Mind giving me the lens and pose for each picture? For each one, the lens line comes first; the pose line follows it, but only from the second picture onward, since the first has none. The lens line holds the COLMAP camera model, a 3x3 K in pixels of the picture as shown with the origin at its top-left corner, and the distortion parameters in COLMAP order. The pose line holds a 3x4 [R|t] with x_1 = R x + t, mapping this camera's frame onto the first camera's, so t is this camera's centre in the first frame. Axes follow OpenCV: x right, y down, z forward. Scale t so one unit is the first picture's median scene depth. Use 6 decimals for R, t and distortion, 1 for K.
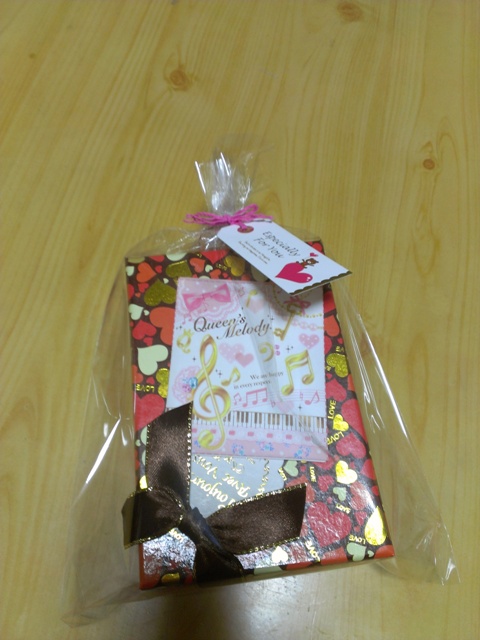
lens RADIAL K [[493.0, 0, 240.0], [0, 493.0, 320.0], [0, 0, 1]] dist [0.132783, -0.248495]
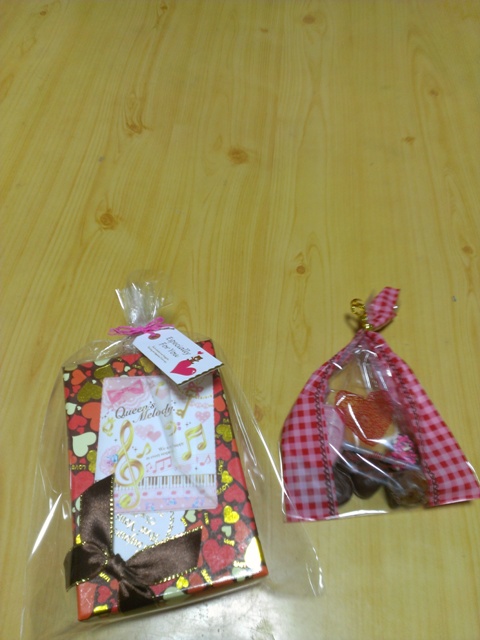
lens RADIAL K [[493.0, 0, 240.0], [0, 493.0, 320.0], [0, 0, 1]] dist [0.132783, -0.248495]
pose [[0.994554, -0.092462, 0.048085, 0.193268], [0.098438, 0.984949, -0.142073, -0.014671], [-0.034225, 0.146033, 0.988688, -0.359797]]
